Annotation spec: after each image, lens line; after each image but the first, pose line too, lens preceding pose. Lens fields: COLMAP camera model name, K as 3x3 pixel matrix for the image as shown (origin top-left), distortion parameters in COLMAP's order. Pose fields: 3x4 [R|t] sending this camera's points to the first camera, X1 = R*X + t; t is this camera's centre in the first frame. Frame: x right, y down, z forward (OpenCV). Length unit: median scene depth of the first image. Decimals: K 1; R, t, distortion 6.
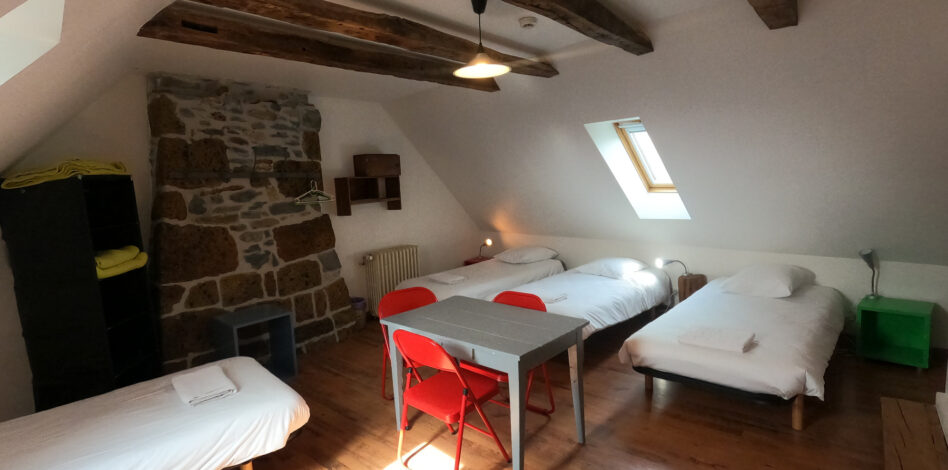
lens RADIAL K [[448.8, 0, 467.9], [0, 448.8, 234.0], [0, 0, 1]] dist [-0.004499, 0.003536]
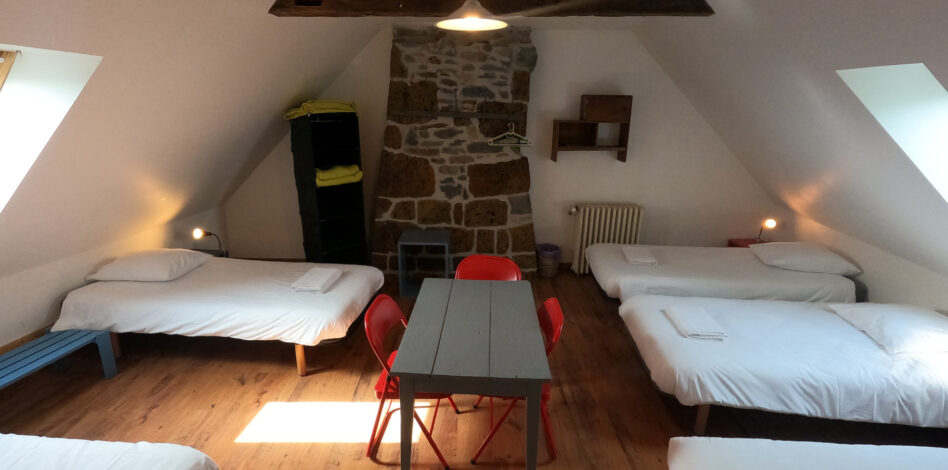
lens RADIAL K [[448.8, 0, 472.0], [0, 448.8, 233.7], [0, 0, 1]] dist [-0.004499, 0.003536]
pose [[0.649017, 0.271709, -0.710599, 0.405603], [-0.136009, 0.960440, 0.243017, -0.121972], [0.748518, -0.061074, 0.660297, 0.277100]]
